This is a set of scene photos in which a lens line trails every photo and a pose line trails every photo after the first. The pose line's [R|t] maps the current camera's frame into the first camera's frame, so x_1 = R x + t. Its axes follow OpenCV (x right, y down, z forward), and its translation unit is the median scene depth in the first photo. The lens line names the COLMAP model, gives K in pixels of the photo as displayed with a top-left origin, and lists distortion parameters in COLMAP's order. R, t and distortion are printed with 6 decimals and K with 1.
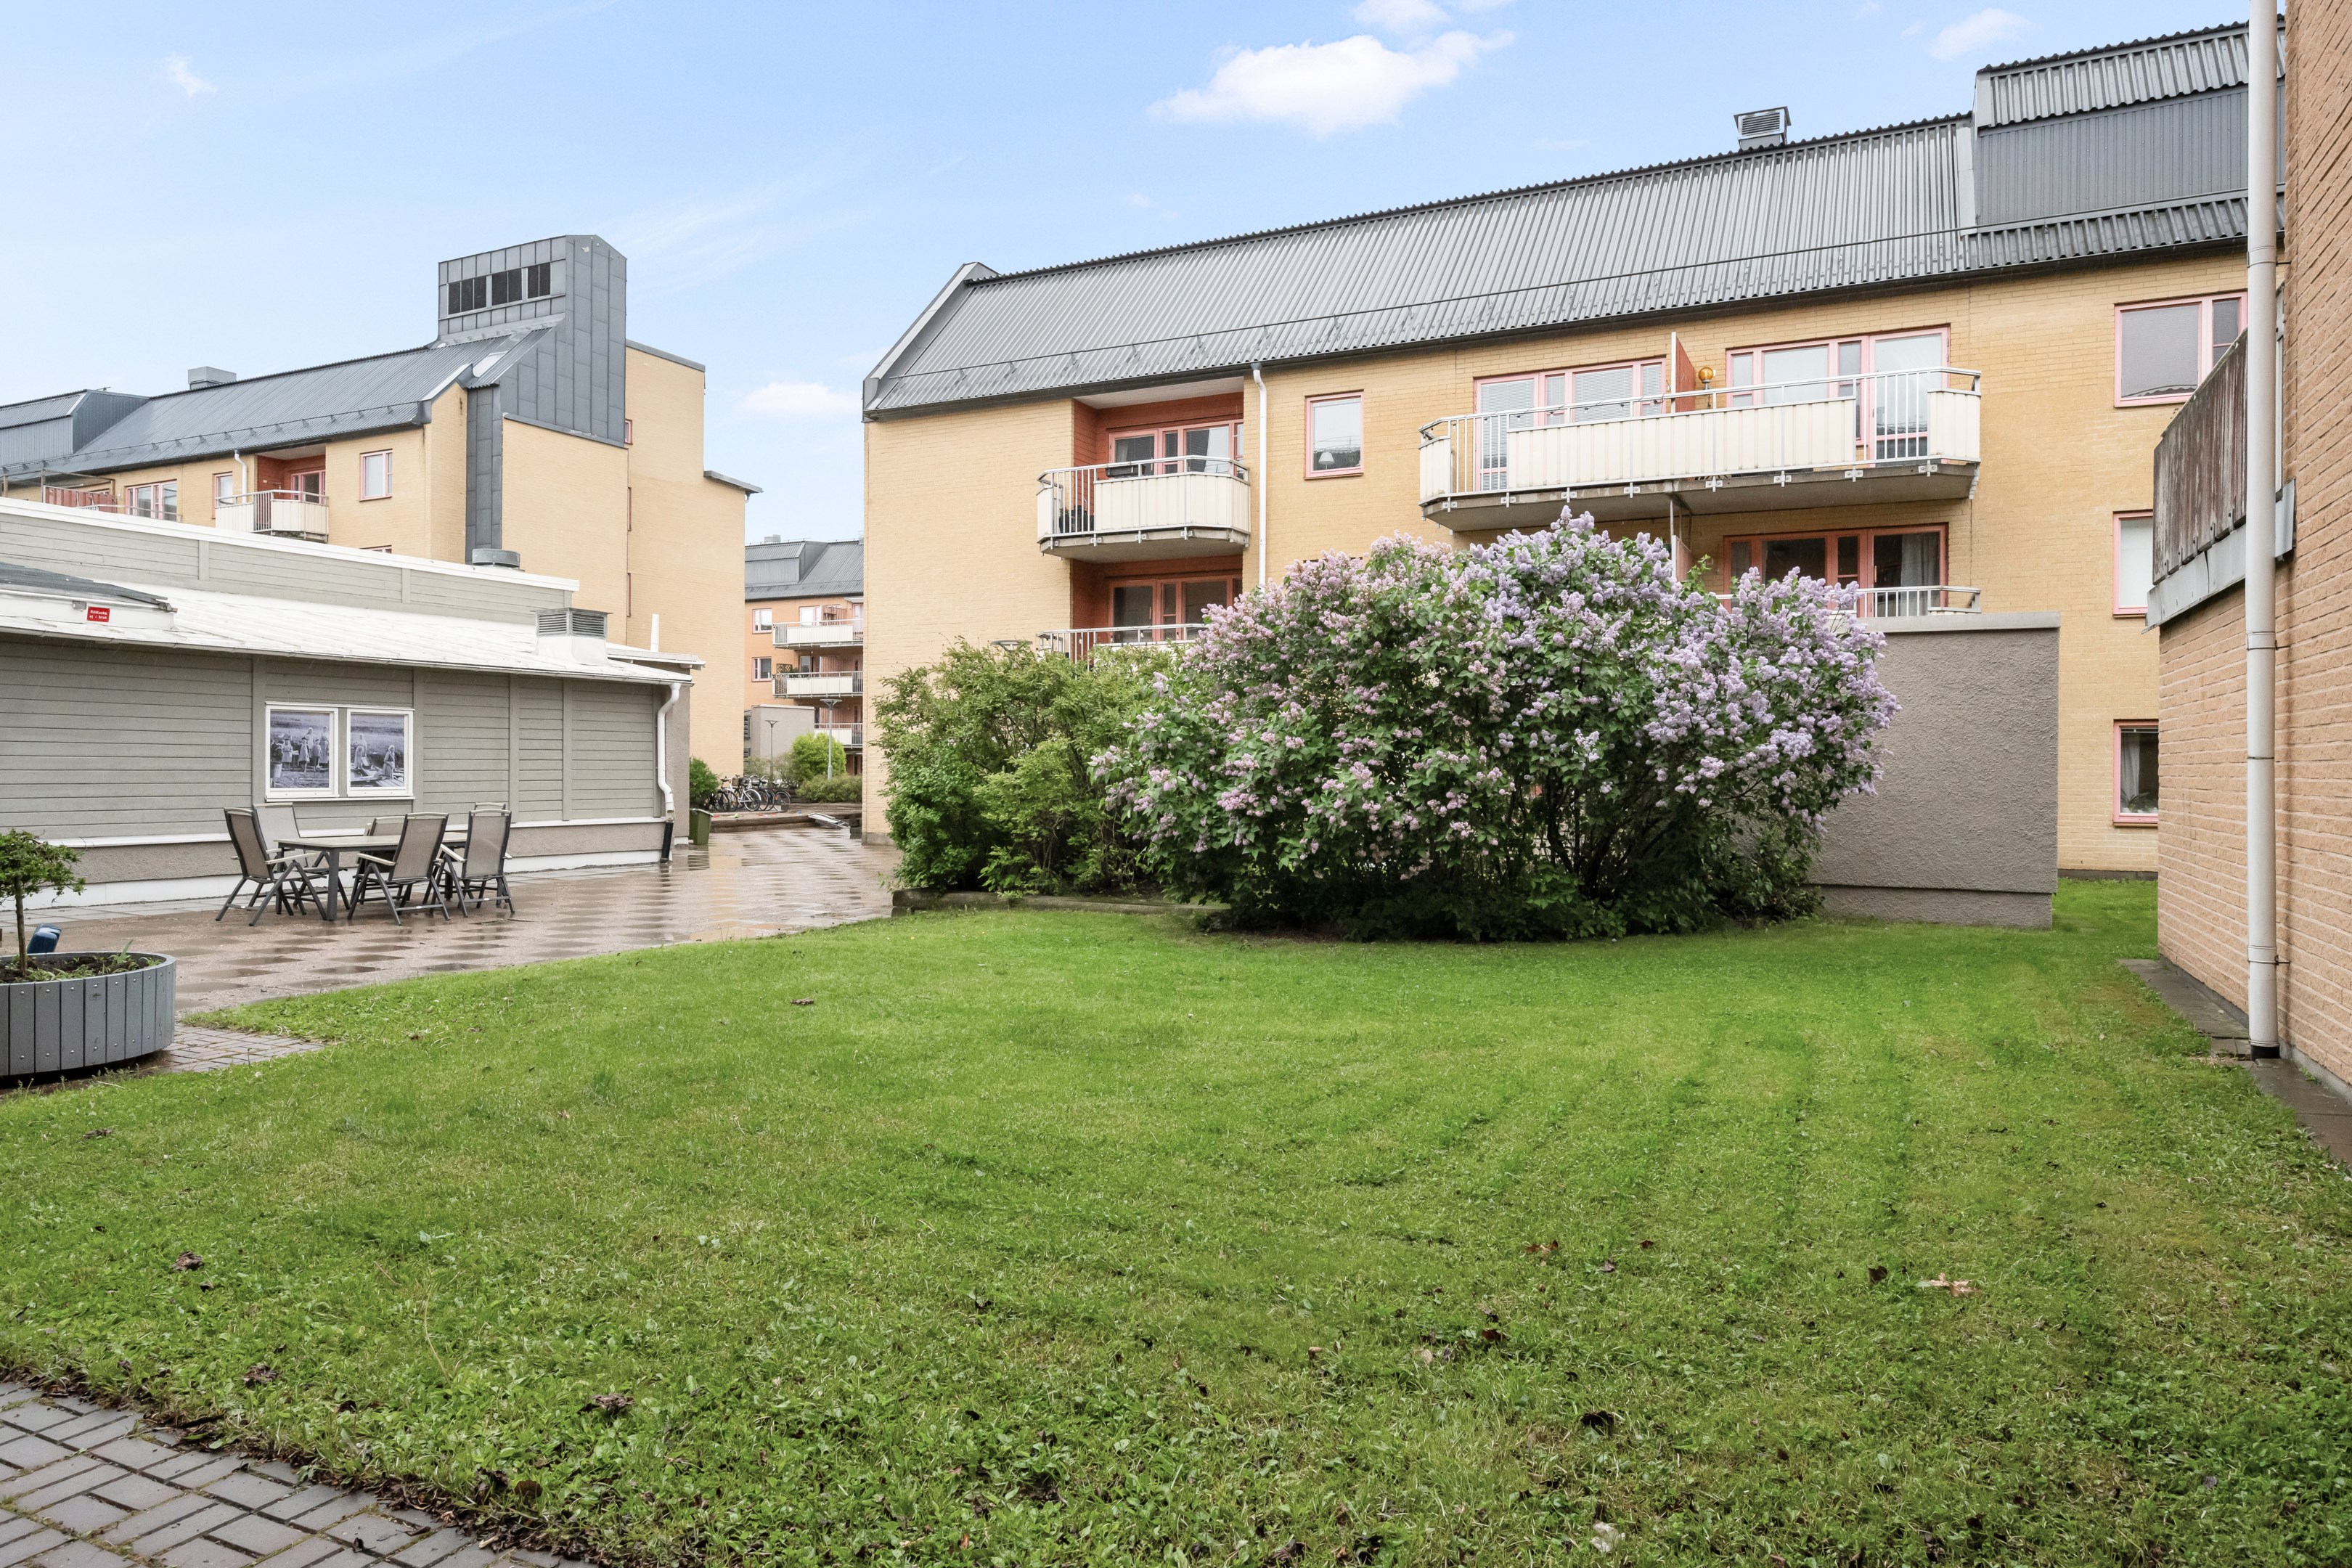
lens RADIAL K [[1467.6, 0, 1189.7], [0, 1467.6, 771.6], [0, 0, 1]] dist [-0.004453, 0.000055]
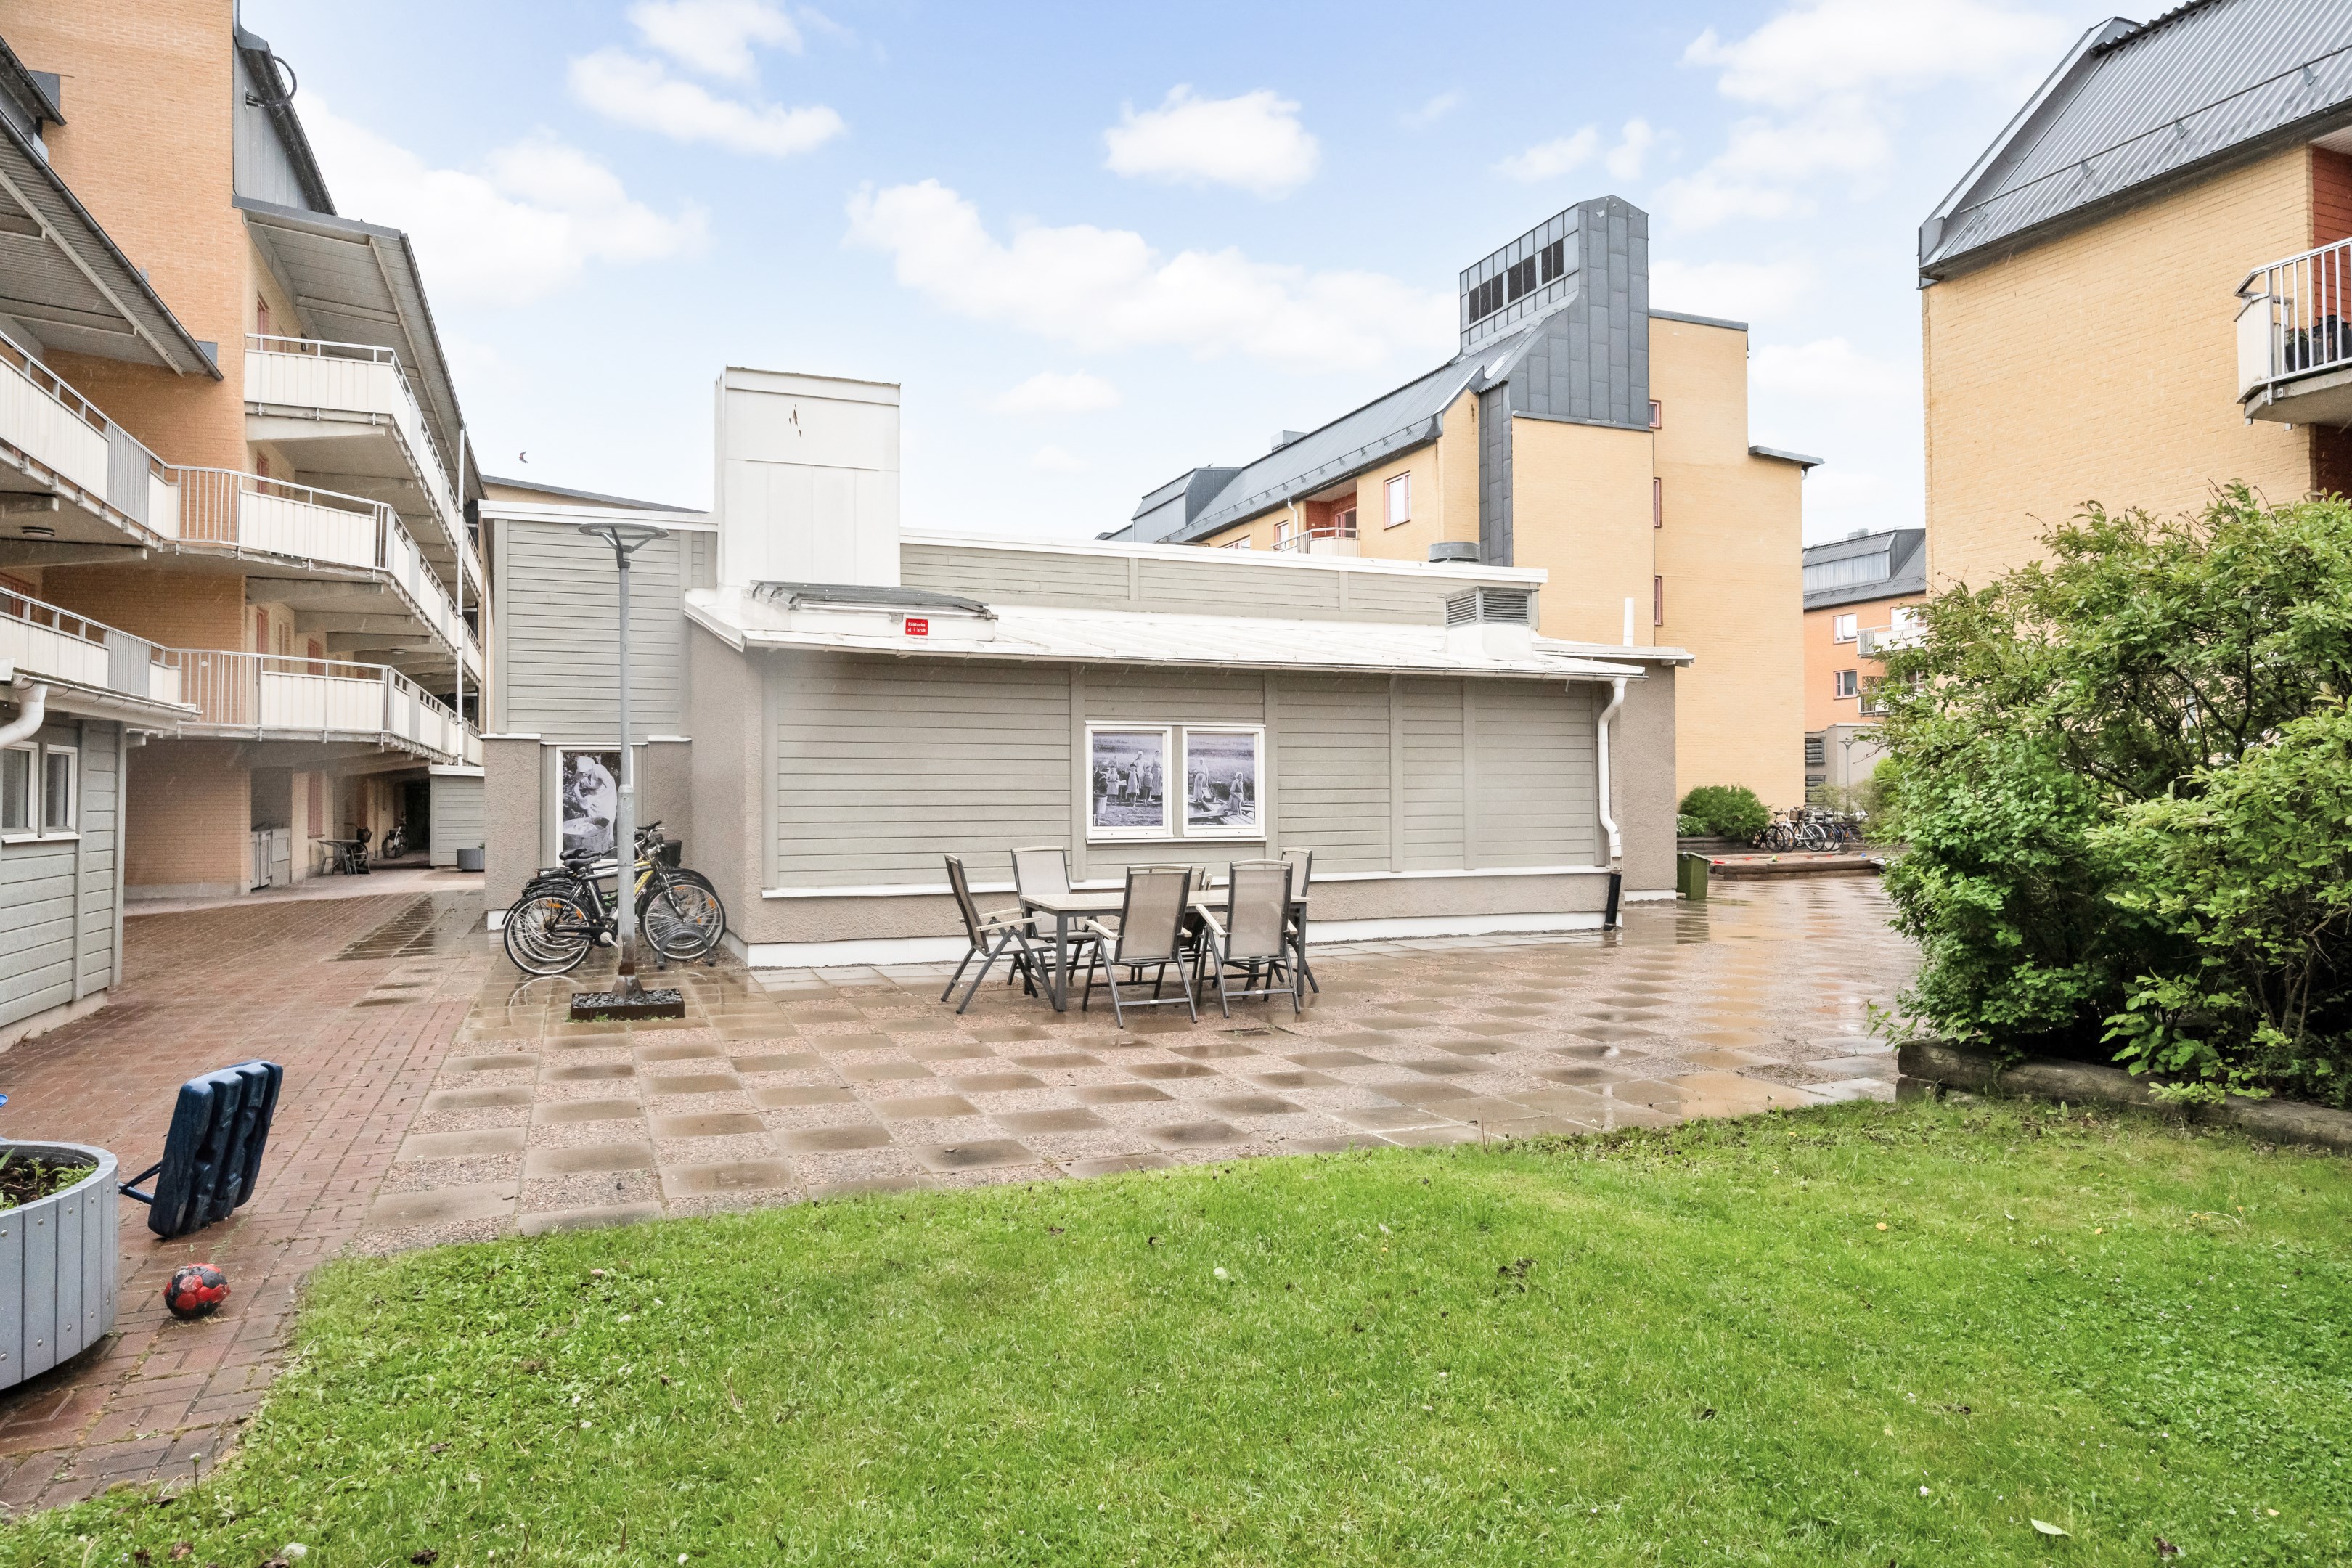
lens RADIAL K [[1467.6, 0, 1164.5], [0, 1467.6, 781.1], [0, 0, 1]] dist [-0.004453, 0.000055]
pose [[0.741181, -0.018112, -0.671061, -0.034998], [0.007481, 0.999797, -0.018721, 0.001190], [0.671264, 0.008855, 0.741165, 0.303500]]
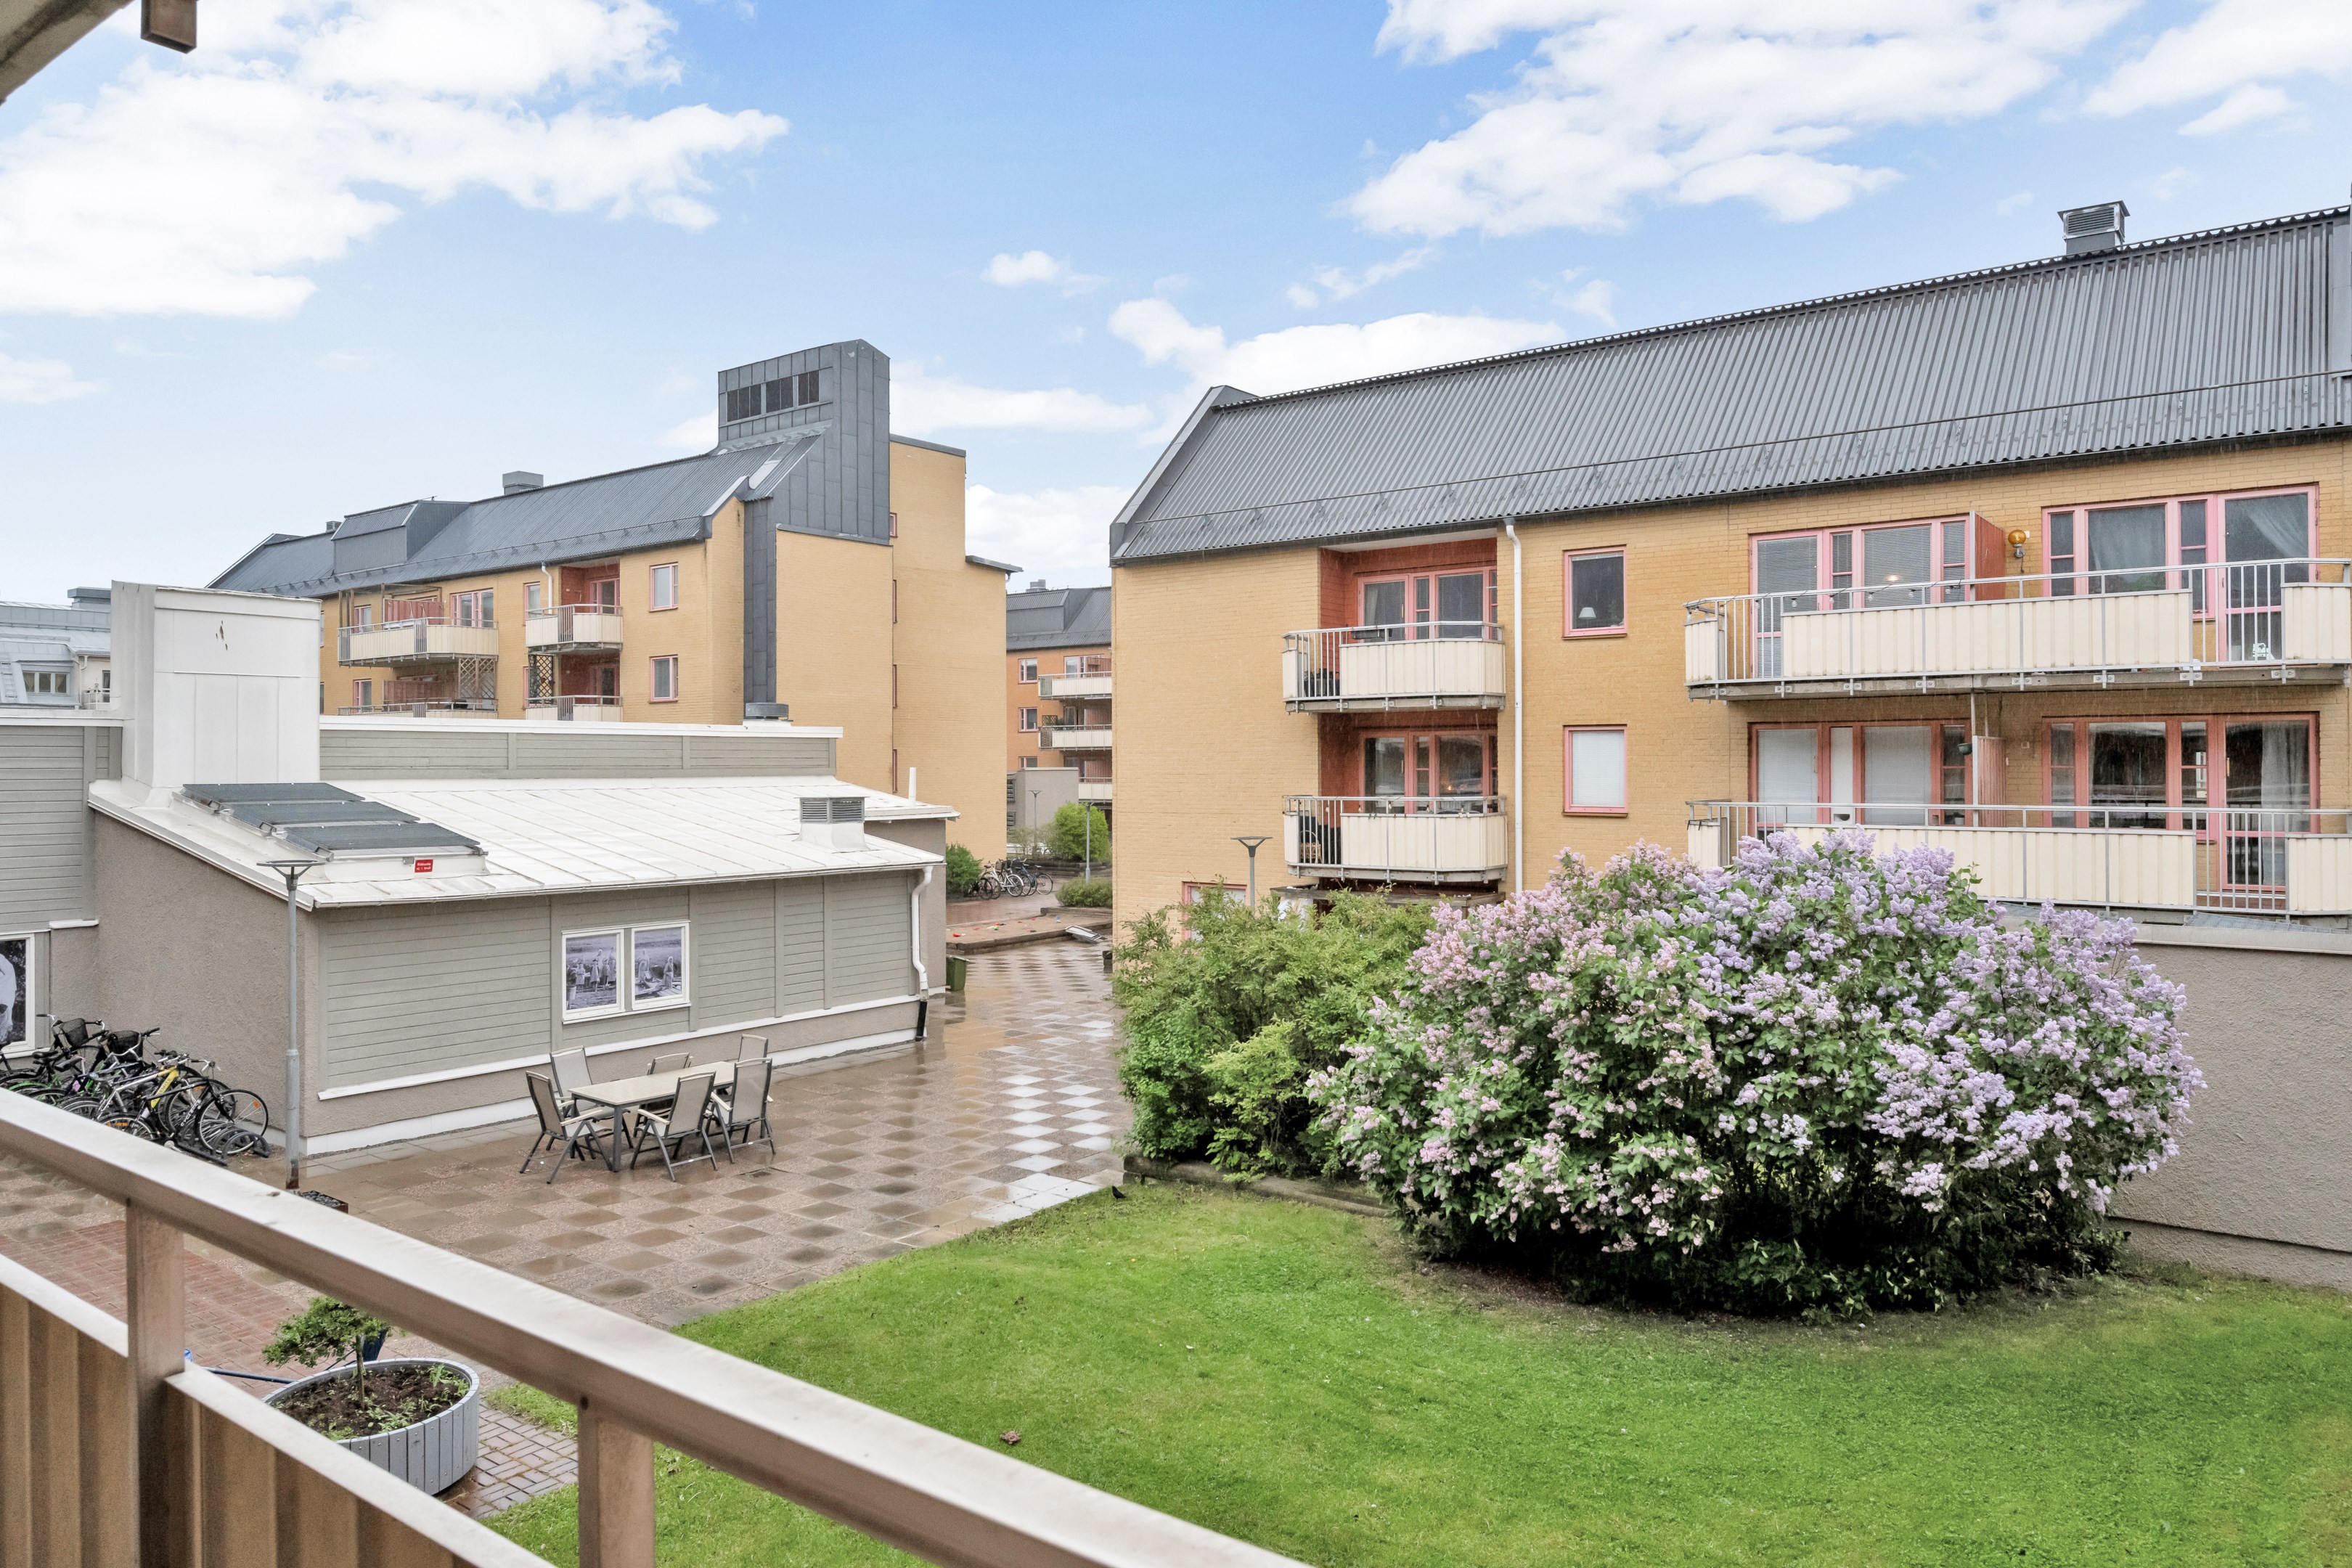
lens RADIAL K [[1563.1, 0, 1167.0], [0, 1563.1, 755.8], [0, 0, 1]] dist [-0.005344, 0.001542]
pose [[0.979904, -0.010881, -0.199171, 0.027944], [0.009206, 0.999914, -0.009338, -0.116966], [0.199256, 0.007317, 0.979920, -0.031193]]
